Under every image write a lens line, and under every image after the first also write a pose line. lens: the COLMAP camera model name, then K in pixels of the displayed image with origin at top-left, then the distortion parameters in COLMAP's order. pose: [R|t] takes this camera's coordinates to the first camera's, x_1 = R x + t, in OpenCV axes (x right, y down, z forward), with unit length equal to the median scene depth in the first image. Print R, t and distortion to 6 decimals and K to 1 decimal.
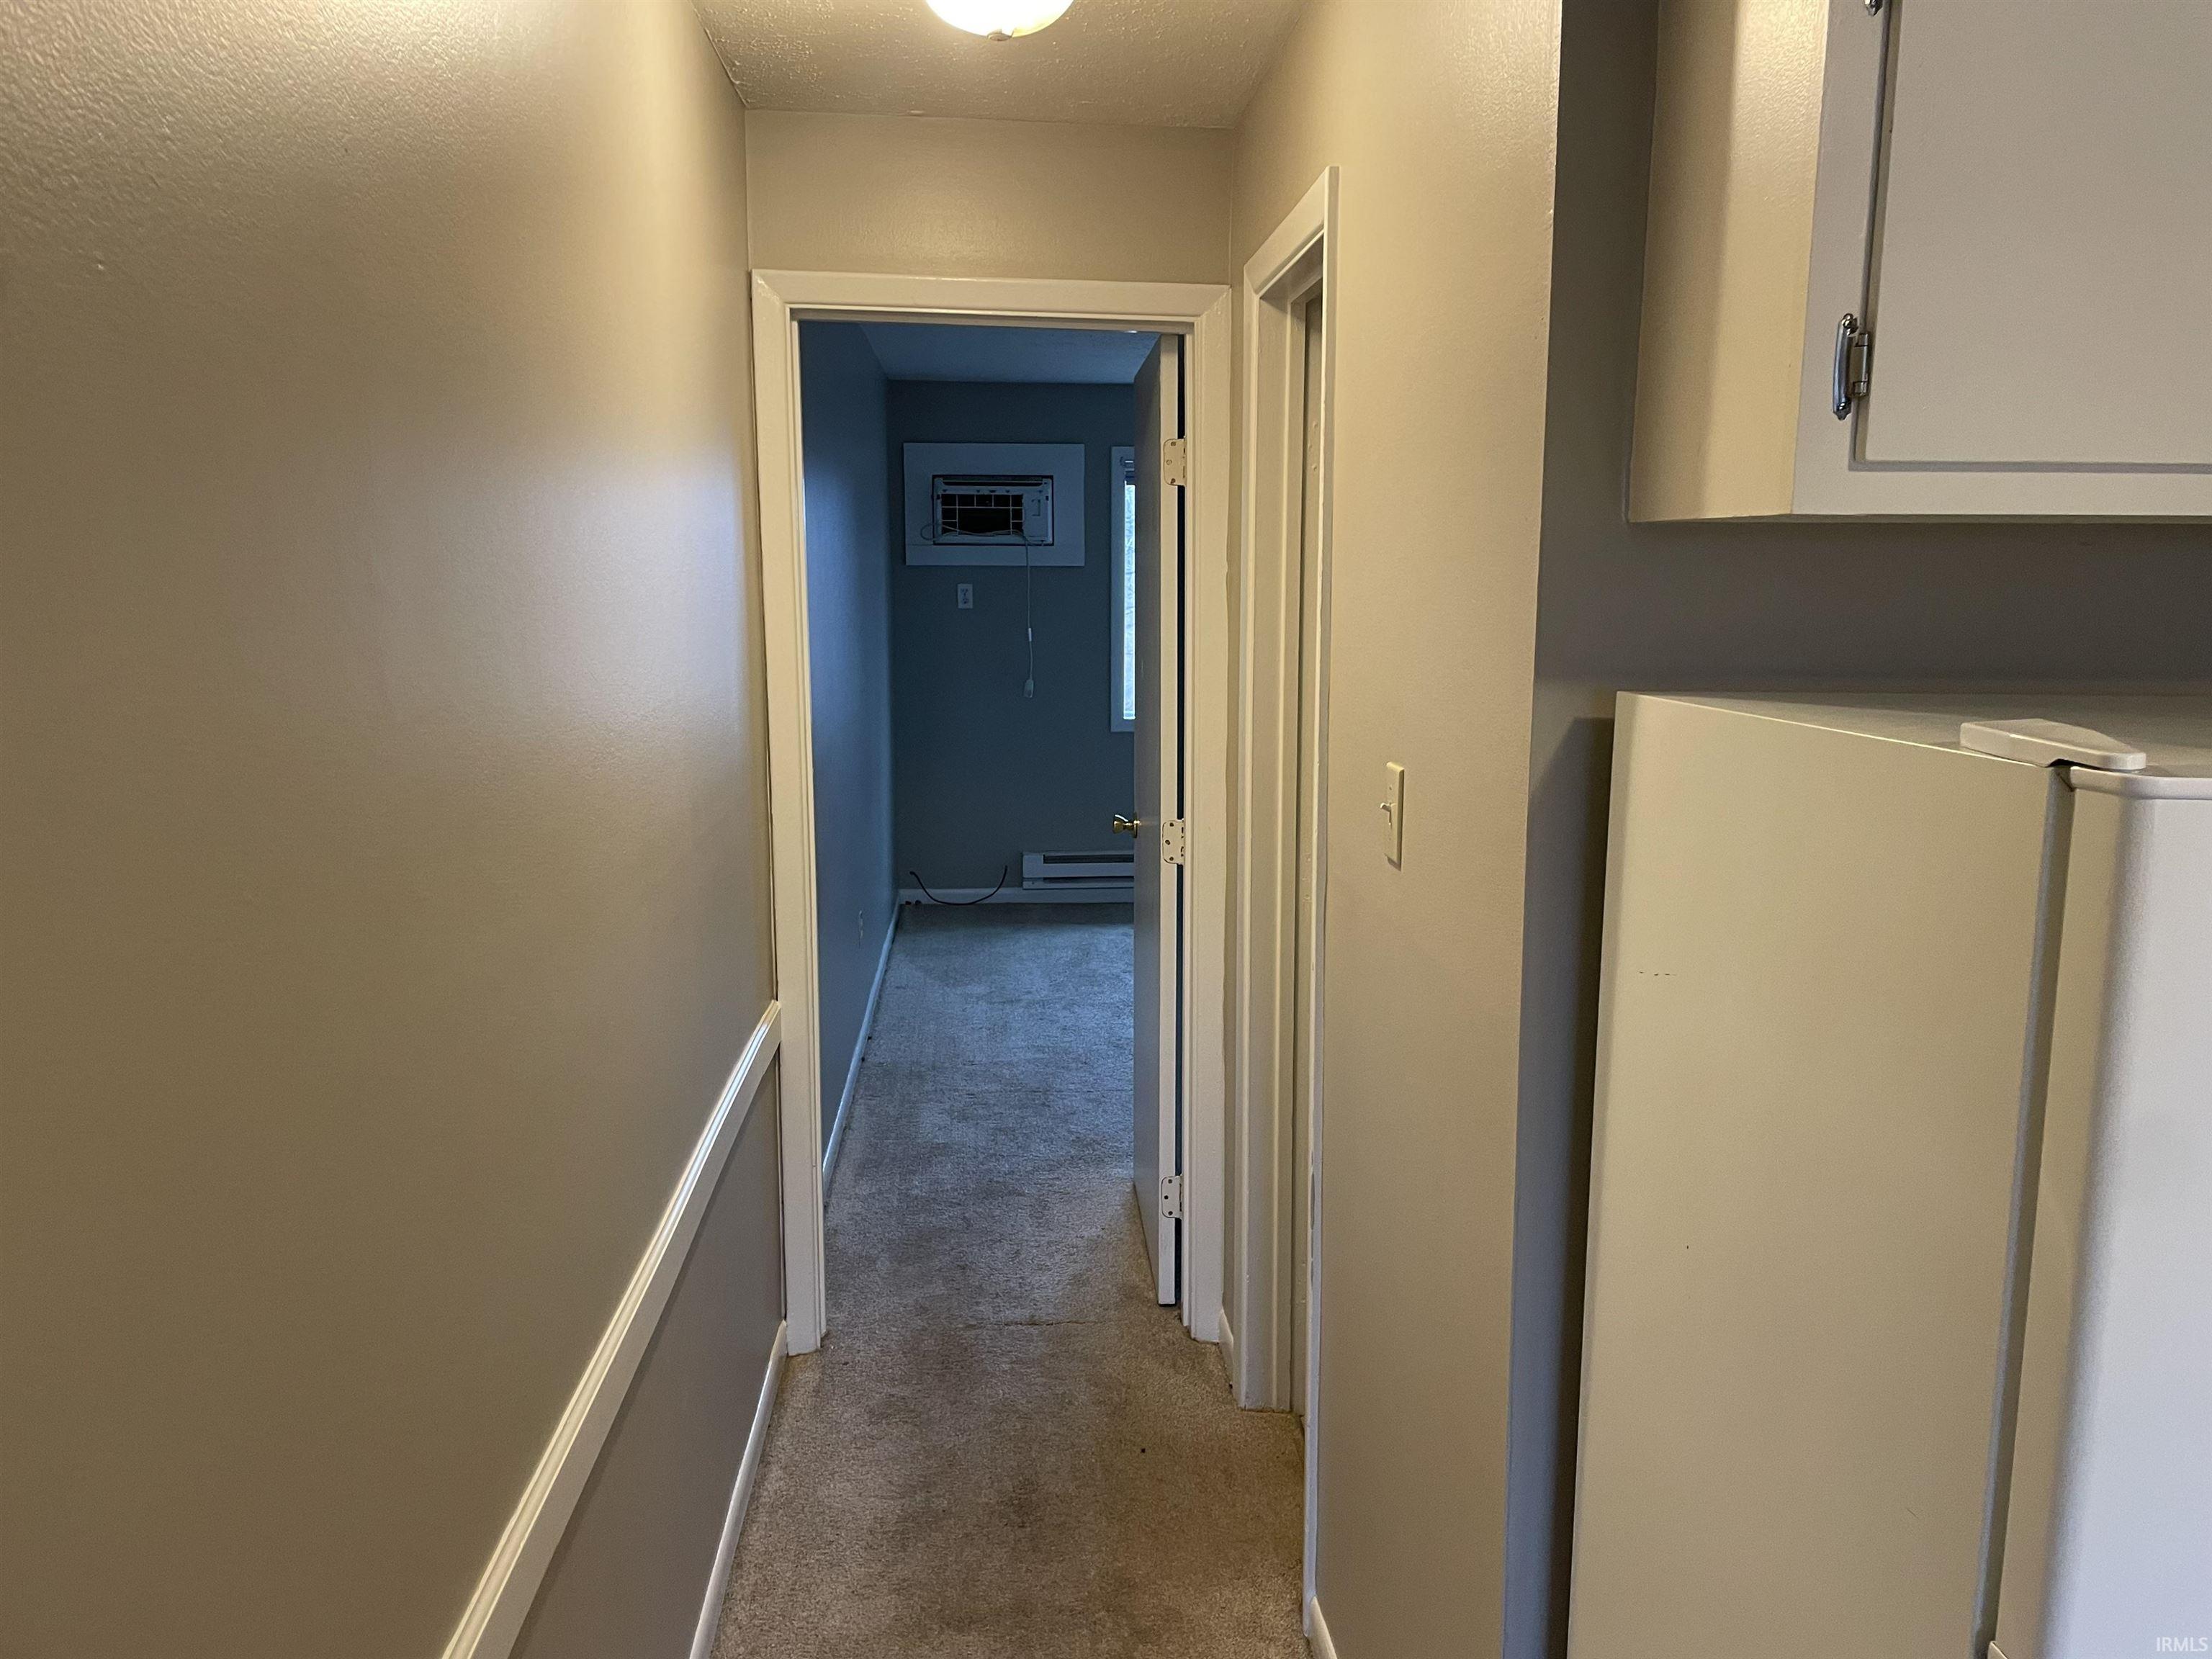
lens RADIAL K [[1656.3, 0, 1106.0], [0, 1656.3, 829.5], [0, 0, 1]] dist [0.102743, -0.153599]
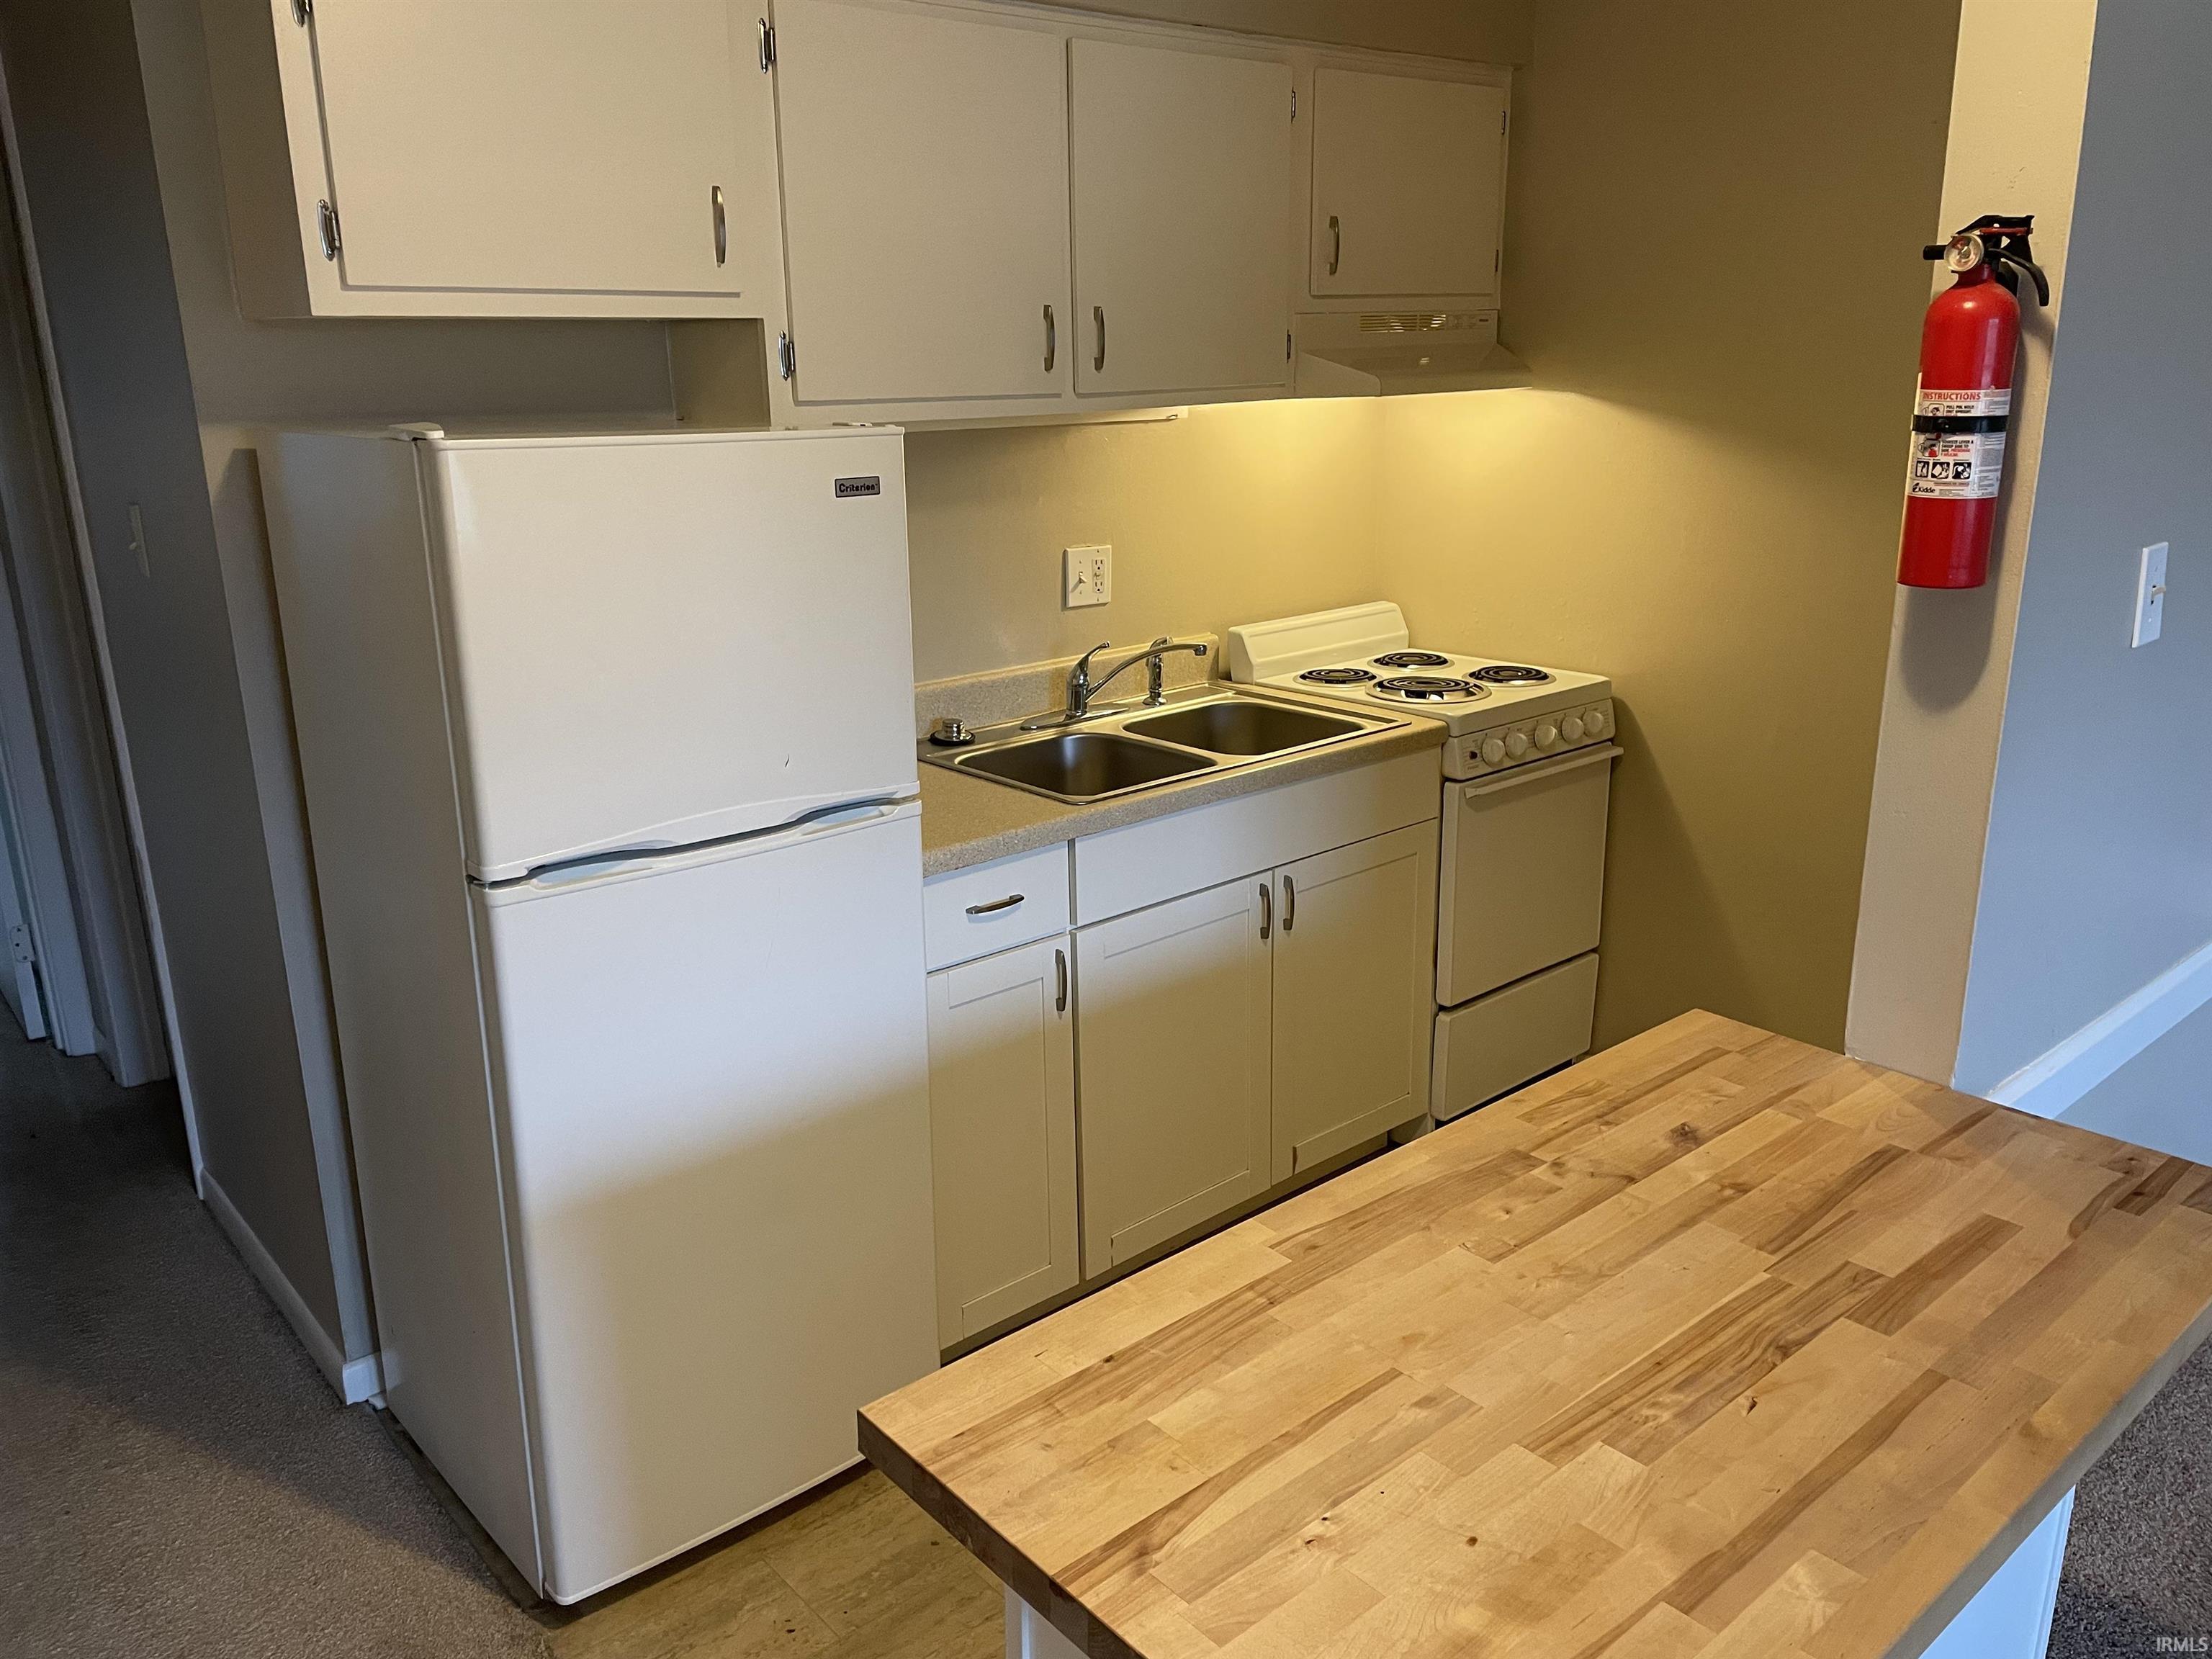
lens RADIAL K [[1656.3, 0, 1106.0], [0, 1656.3, 829.5], [0, 0, 1]] dist [0.102743, -0.153599]
pose [[0.801506, -0.176607, 0.571313, -0.012028], [0.107699, 0.982403, 0.152593, 0.068966], [-0.588209, -0.060774, 0.806422, -0.403165]]
